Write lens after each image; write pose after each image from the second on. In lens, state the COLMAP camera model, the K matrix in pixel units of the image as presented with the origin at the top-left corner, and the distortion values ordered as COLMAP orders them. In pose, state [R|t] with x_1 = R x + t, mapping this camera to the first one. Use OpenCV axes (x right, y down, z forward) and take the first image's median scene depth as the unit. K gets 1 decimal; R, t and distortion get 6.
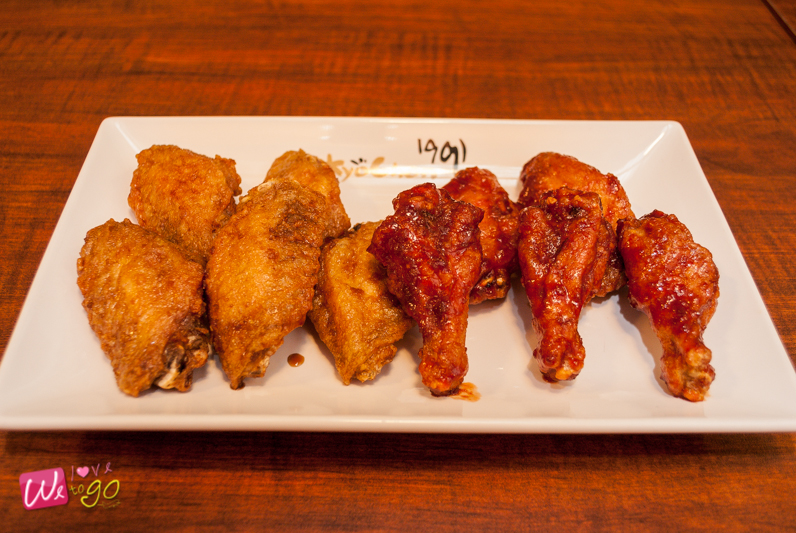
lens RADIAL K [[749.9, 0, 398.0], [0, 749.9, 266.5], [0, 0, 1]] dist [0.002168, -0.001126]
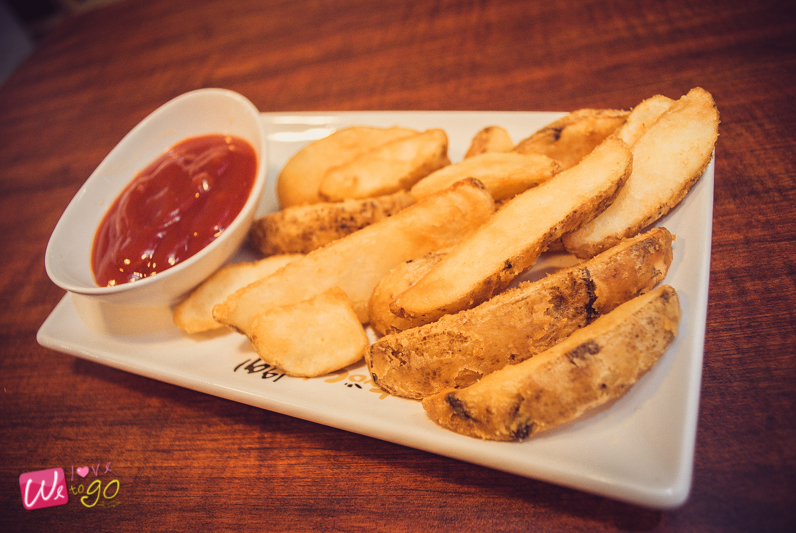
lens RADIAL K [[619.6, 0, 400.9], [0, 619.6, 267.3], [0, 0, 1]] dist [-0.032642, -0.002316]
pose [[0.958857, -0.121825, -0.256423, 0.176190], [0.127567, 0.991813, 0.005815, 0.051882], [0.253615, -0.038286, 0.966547, 0.248201]]
